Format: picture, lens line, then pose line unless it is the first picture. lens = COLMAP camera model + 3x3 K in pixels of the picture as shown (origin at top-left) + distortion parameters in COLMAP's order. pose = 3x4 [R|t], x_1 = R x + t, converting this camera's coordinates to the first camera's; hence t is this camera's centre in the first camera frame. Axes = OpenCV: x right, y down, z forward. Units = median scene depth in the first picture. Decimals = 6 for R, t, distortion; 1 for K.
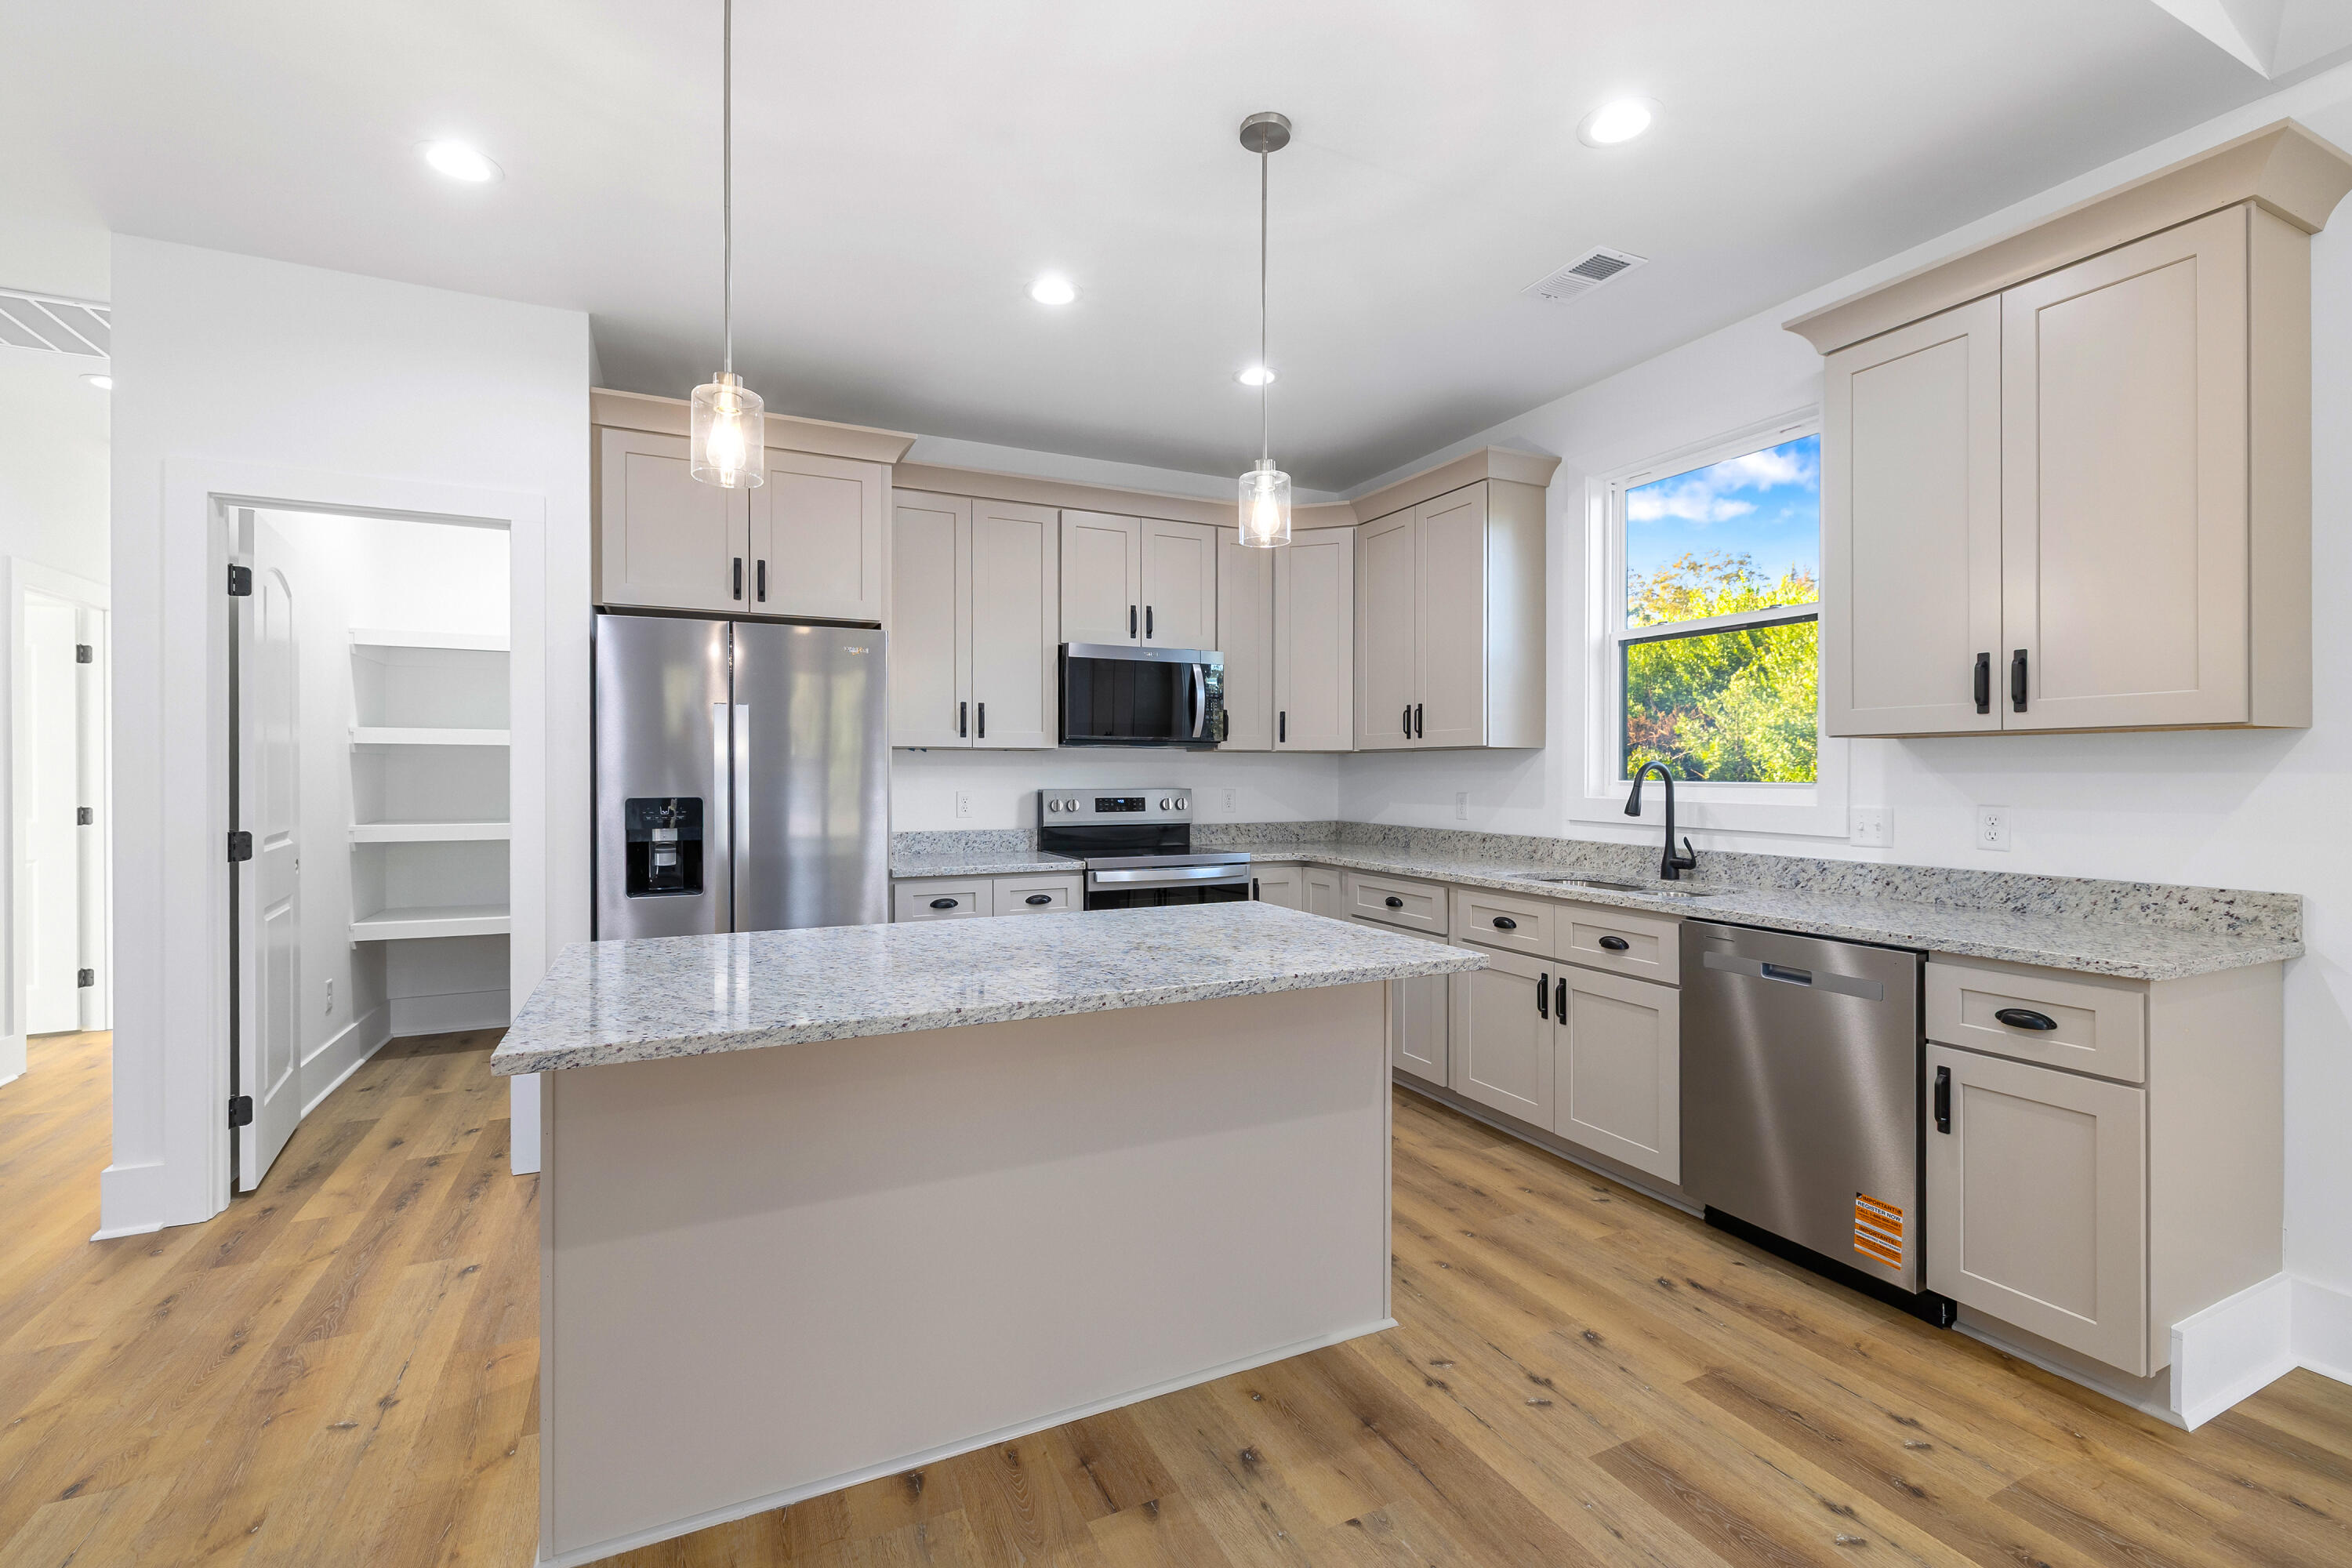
lens RADIAL K [[1017.6, 0, 1169.1], [0, 1017.6, 769.4], [0, 0, 1]] dist [0.000942, 0.000365]
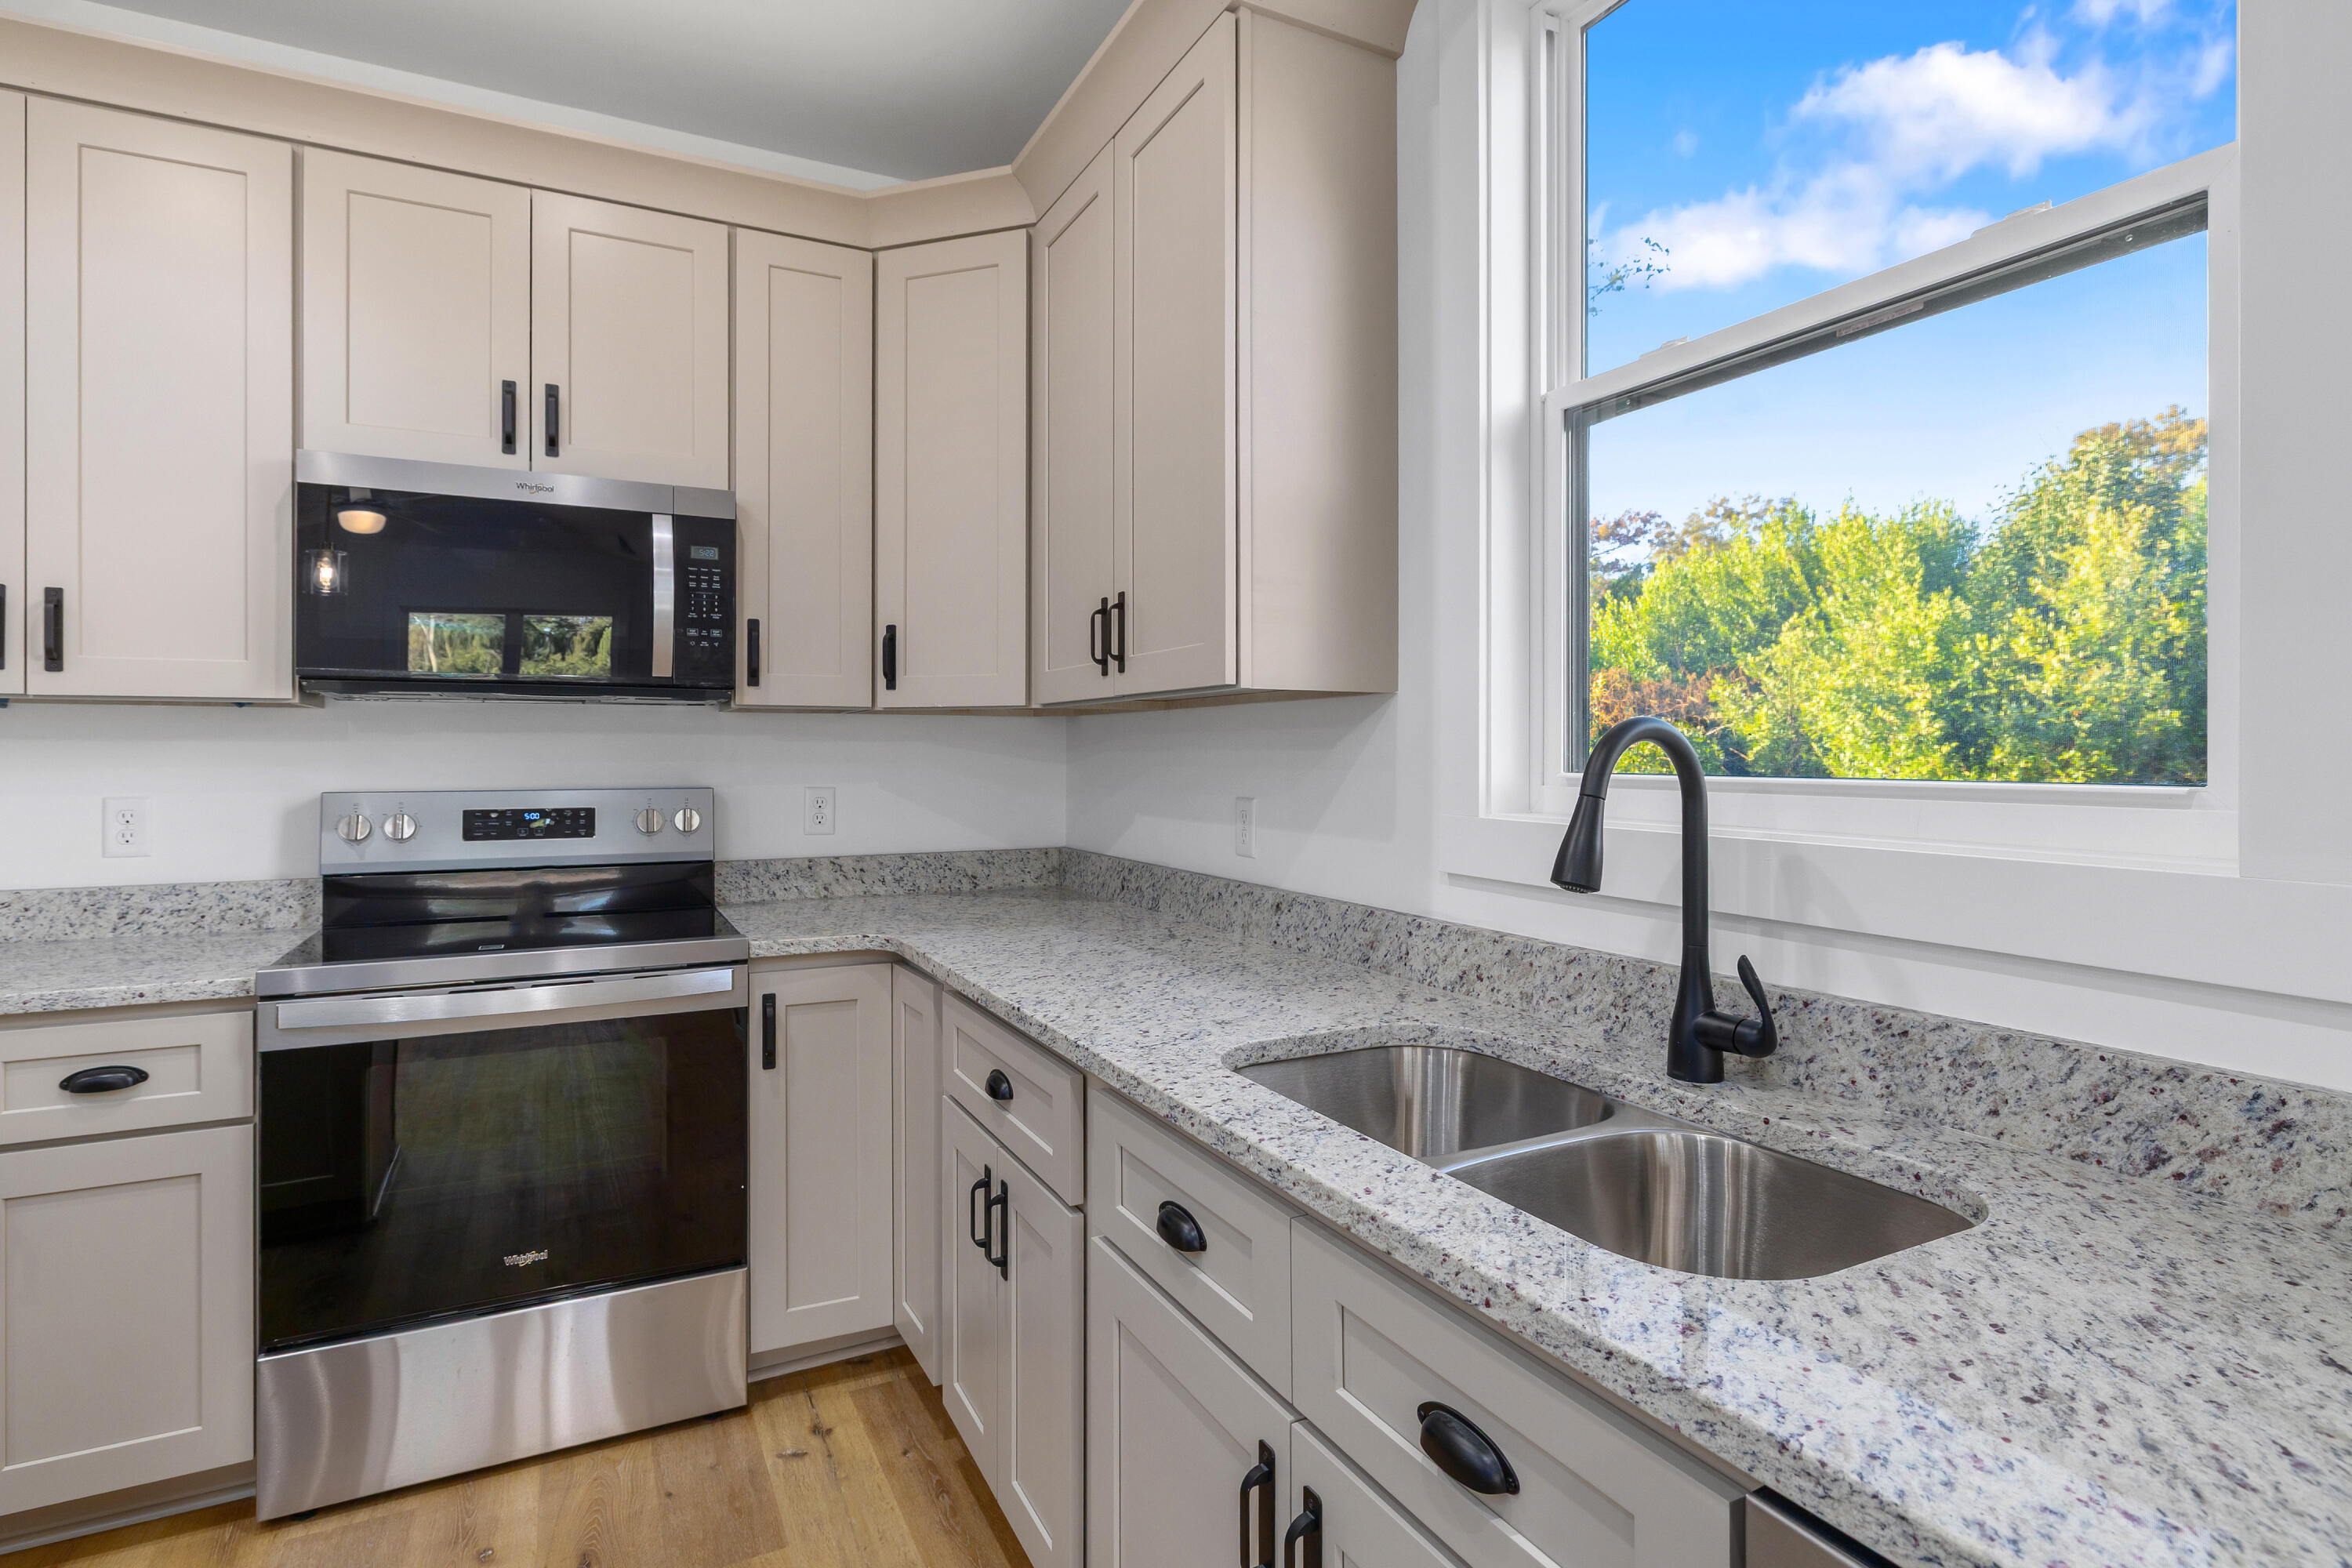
lens RADIAL K [[1165.3, 0, 1160.9], [0, 1165.3, 741.9], [0, 0, 1]] dist [-0.006291, -0.000712]
pose [[0.999787, -0.002510, 0.020494, 0.276571], [0.002669, 0.999967, -0.007725, 0.002559], [-0.020474, 0.007779, 0.999760, 0.556146]]
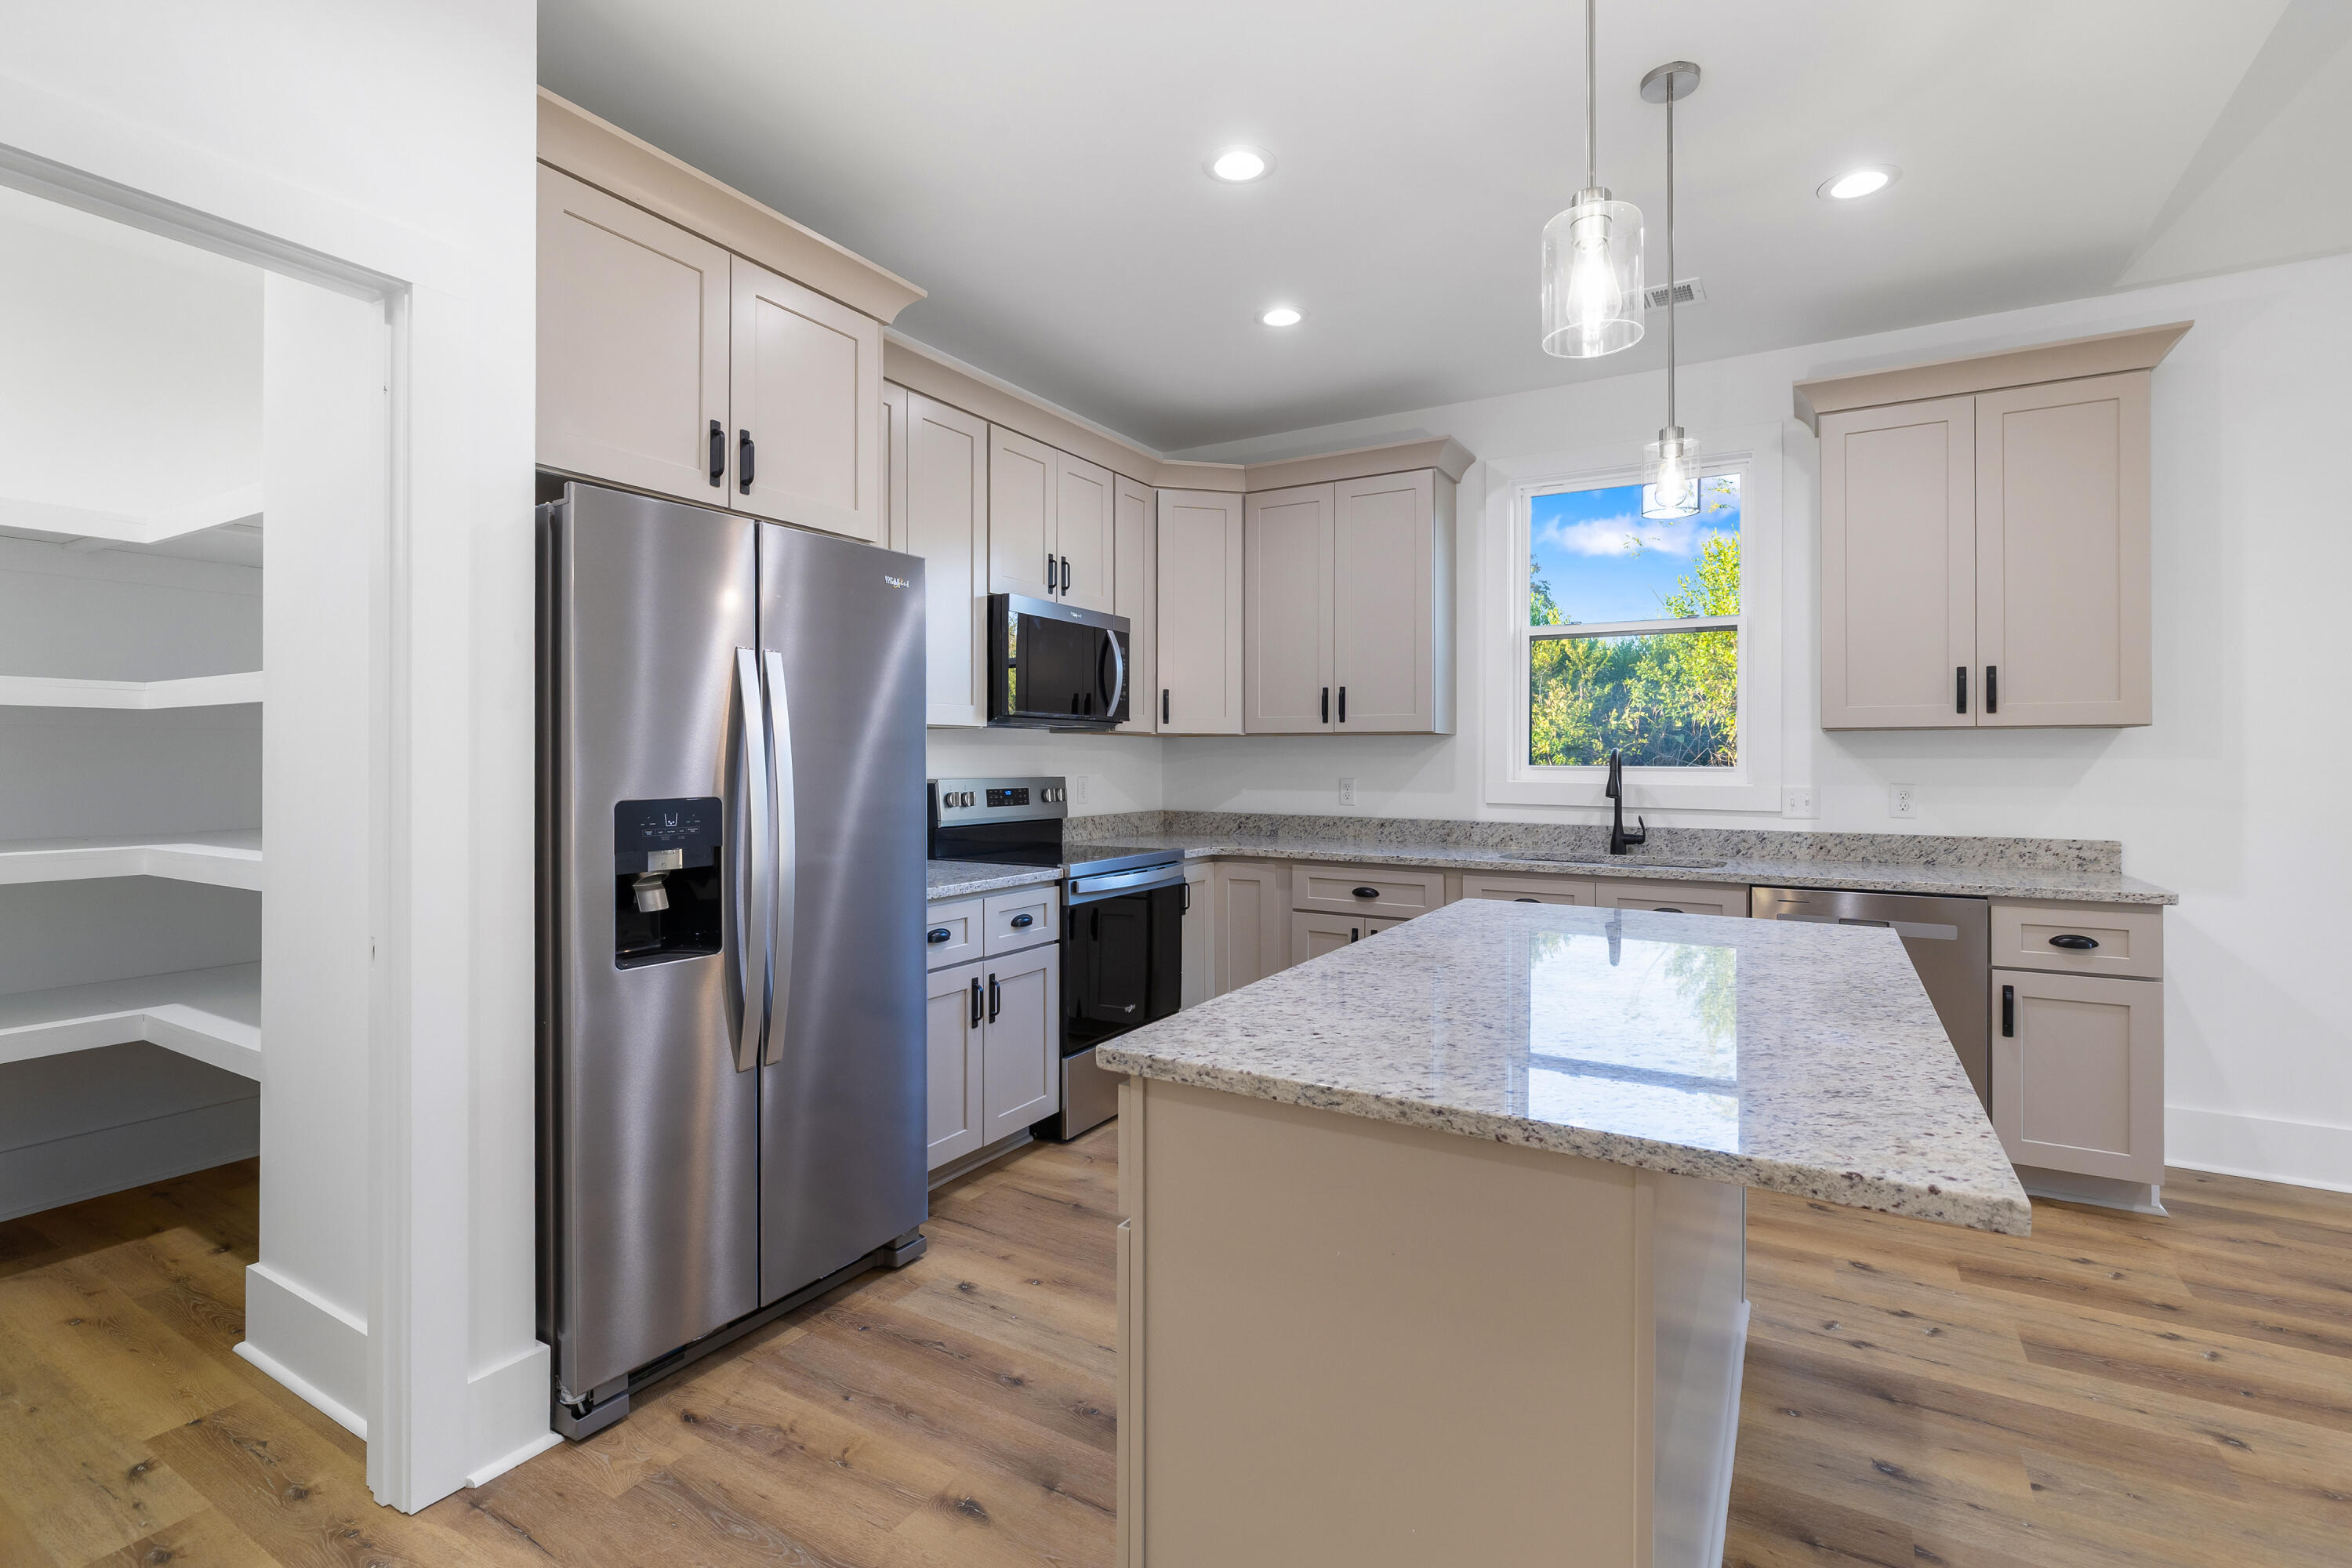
lens RADIAL K [[1087.9, 0, 1162.7], [0, 1087.9, 749.9], [0, 0, 1]] dist [-0.003688, 0.001558]
pose [[0.833863, 0.004359, 0.551954, -0.512049], [-0.002549, 0.999989, -0.004045, 0.000152], [-0.551965, 0.001966, 0.833865, 0.250645]]
